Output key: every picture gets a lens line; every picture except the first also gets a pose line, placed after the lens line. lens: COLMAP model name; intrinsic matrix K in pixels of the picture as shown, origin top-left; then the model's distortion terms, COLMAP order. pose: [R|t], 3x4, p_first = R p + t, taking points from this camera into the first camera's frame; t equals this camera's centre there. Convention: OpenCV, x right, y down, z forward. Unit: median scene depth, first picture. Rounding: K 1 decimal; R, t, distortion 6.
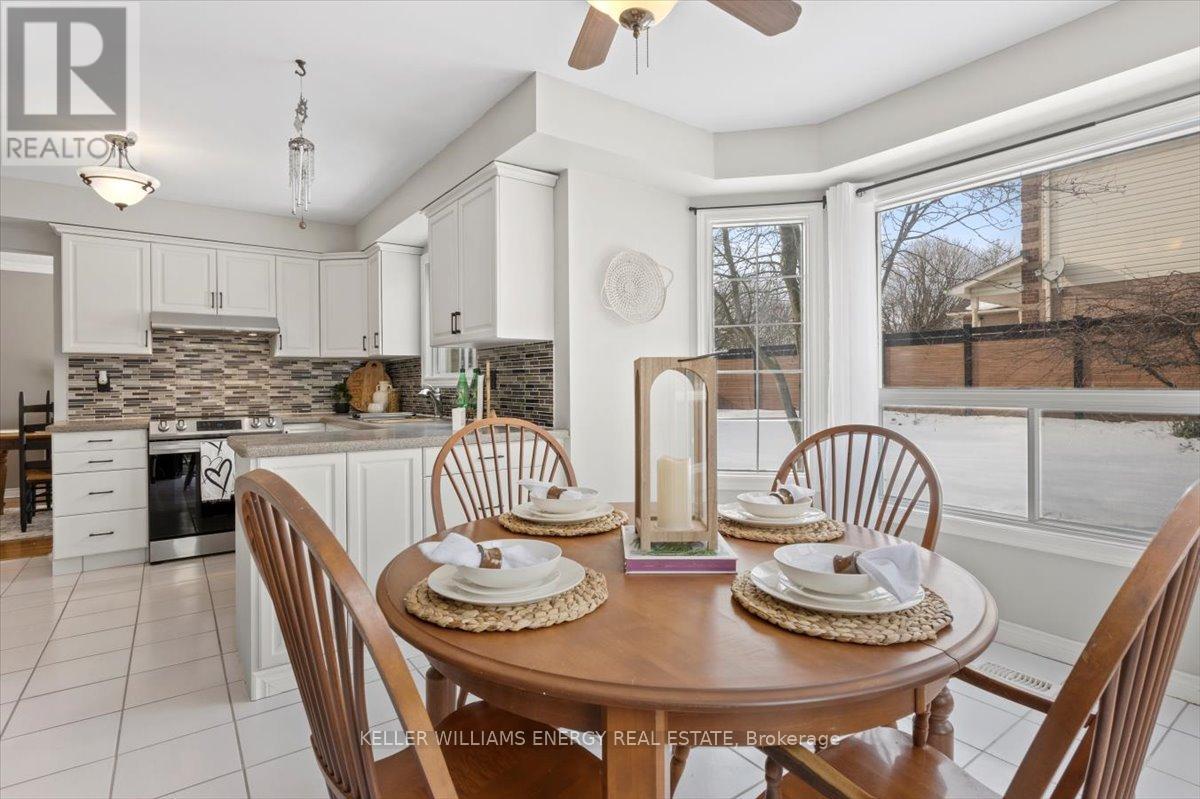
lens RADIAL K [[591.7, 0, 600.0], [0, 591.7, 386.7], [0, 0, 1]] dist [0.001864, 0.000653]
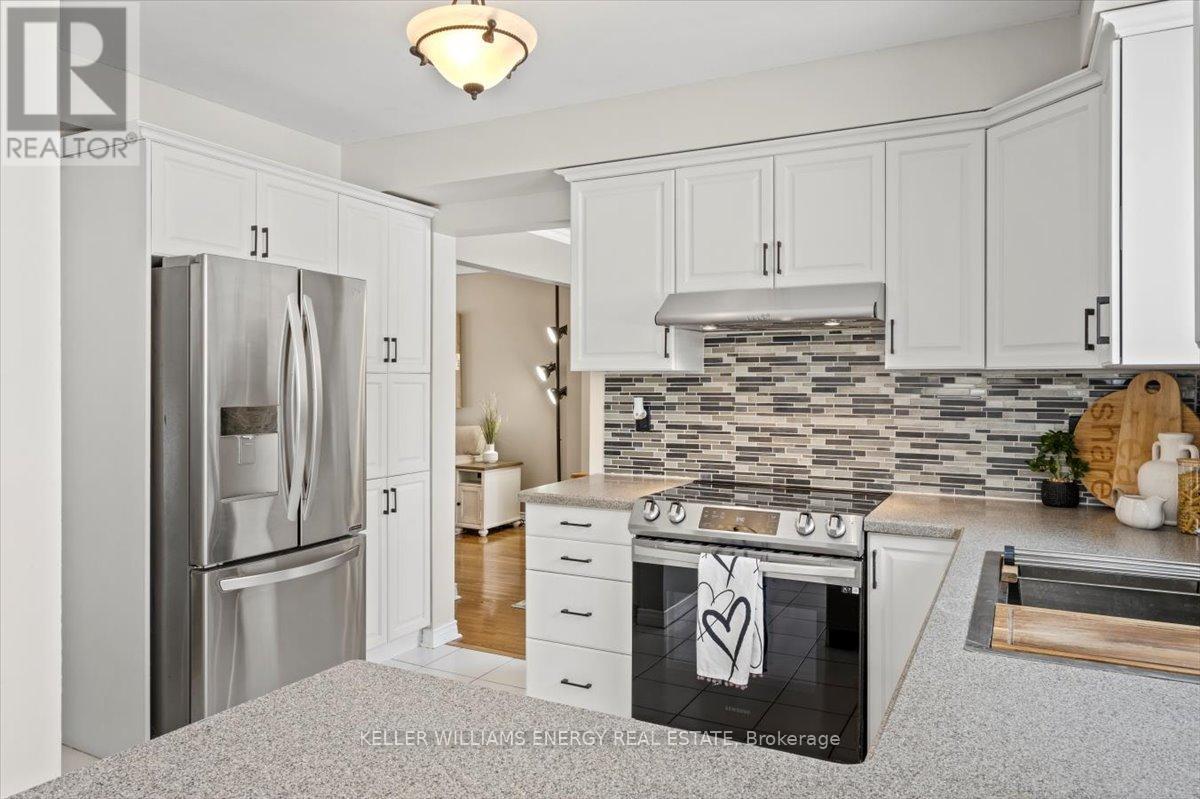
lens RADIAL K [[800.0, 0, 598.8], [0, 800.0, 384.3], [0, 0, 1]] dist [0.003261, 0.000940]
pose [[0.441643, 0.010968, -0.897124, -0.106767], [-0.009747, 0.999925, 0.007427, -0.043531], [0.897138, 0.005464, 0.441716, 0.560352]]
